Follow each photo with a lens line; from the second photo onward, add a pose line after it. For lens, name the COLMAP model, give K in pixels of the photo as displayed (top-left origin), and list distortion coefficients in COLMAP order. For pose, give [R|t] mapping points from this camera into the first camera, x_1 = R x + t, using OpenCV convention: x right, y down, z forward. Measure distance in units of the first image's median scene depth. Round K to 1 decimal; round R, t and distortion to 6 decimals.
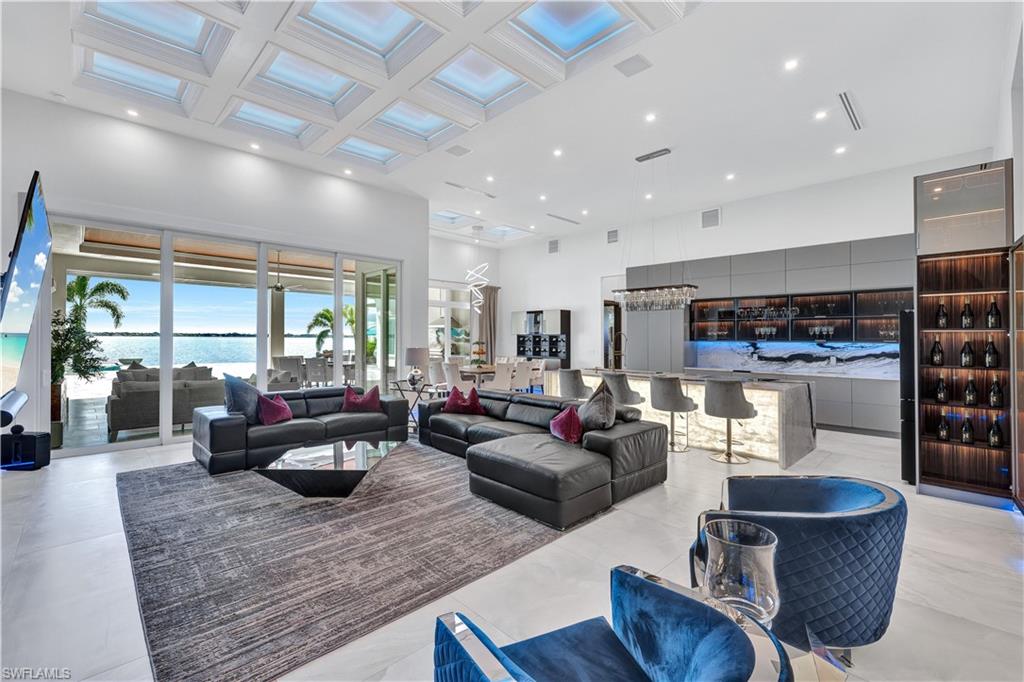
lens RADIAL K [[445.4, 0, 527.2], [0, 445.4, 335.3], [0, 0, 1]] dist [-0.001213, -0.000640]
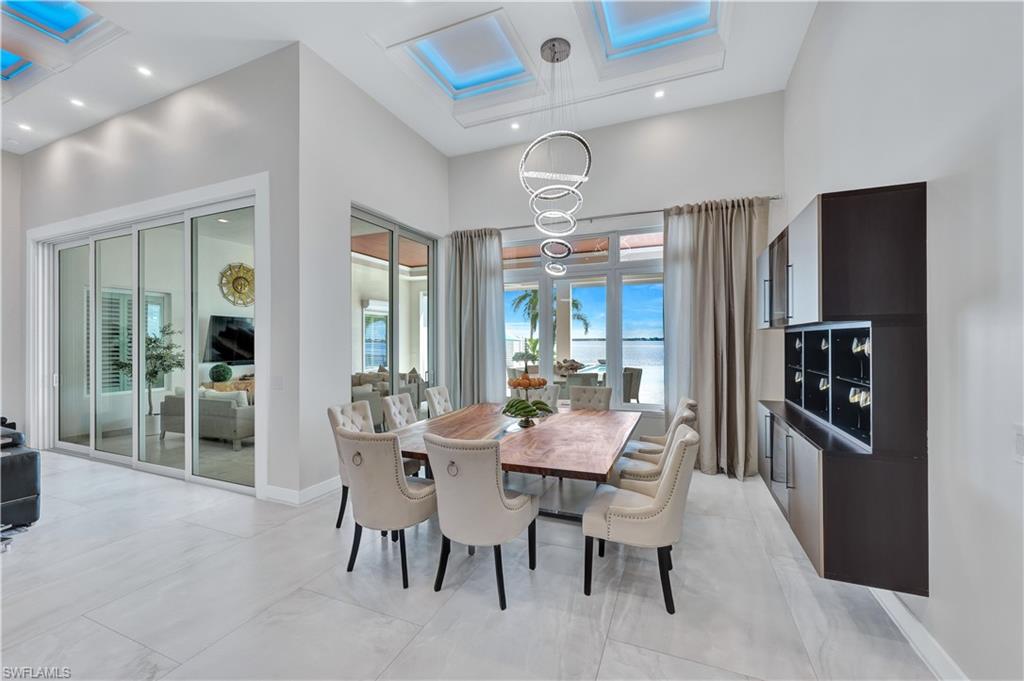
lens RADIAL K [[416.1, 0, 514.1], [0, 416.1, 340.1], [0, 0, 1]] dist [0.002975, 0.000195]
pose [[0.364397, -0.010004, -0.931190, 0.247582], [0.015067, 0.999875, -0.004846, 0.005156], [0.931122, -0.012264, 0.364502, 1.031599]]
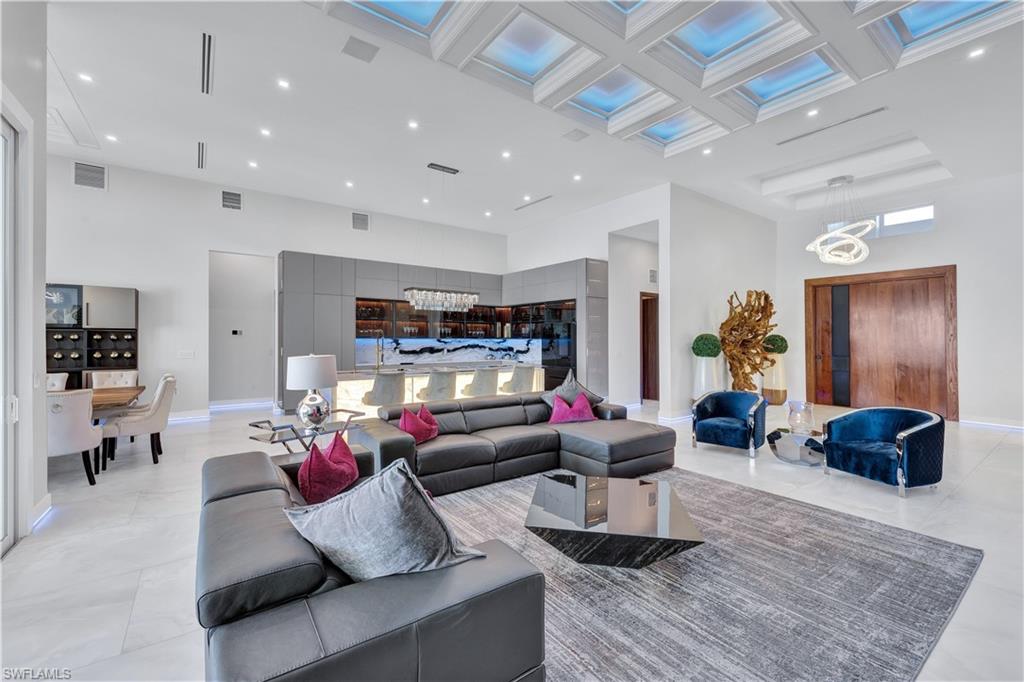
lens RADIAL K [[416.1, 0, 517.6], [0, 416.1, 337.3], [0, 0, 1]] dist [0.002975, 0.000195]
pose [[0.164297, -0.004038, 0.986403, -0.520724], [-0.010194, 0.999931, 0.005791, 0.001196], [-0.986358, -0.011007, 0.164245, 0.484648]]
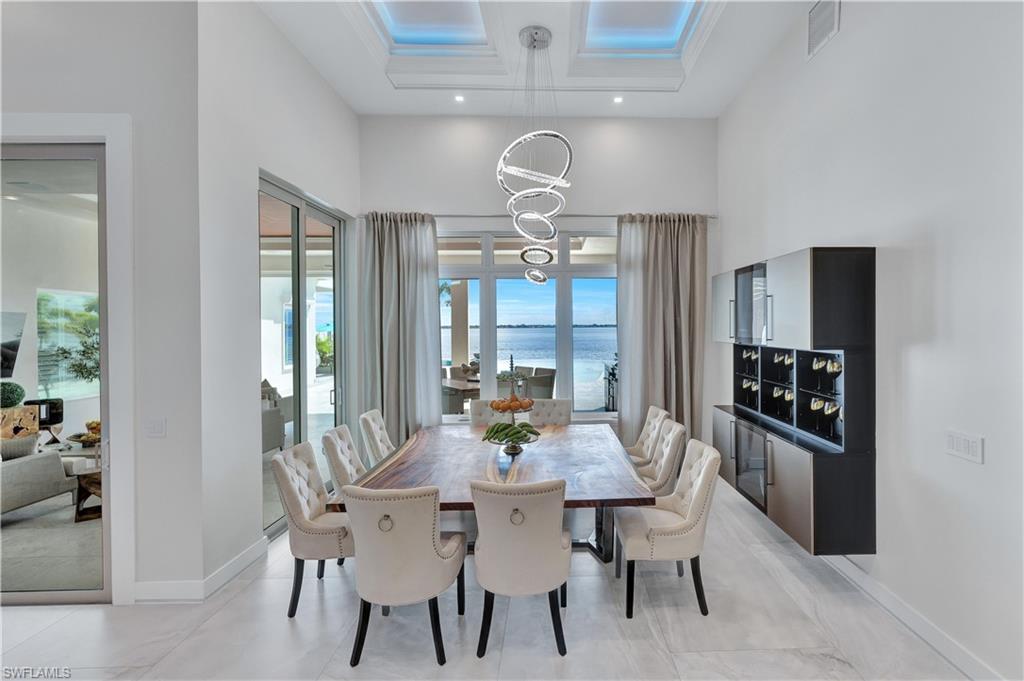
lens RADIAL K [[493.3, 0, 567.4], [0, 493.3, 328.0], [0, 0, 1]] dist [0.005076, -0.001128]
pose [[0.719765, -0.008310, -0.694168, 0.209541], [0.017663, 0.999824, 0.006345, -0.023862], [0.693993, -0.016828, 0.719785, 0.913240]]
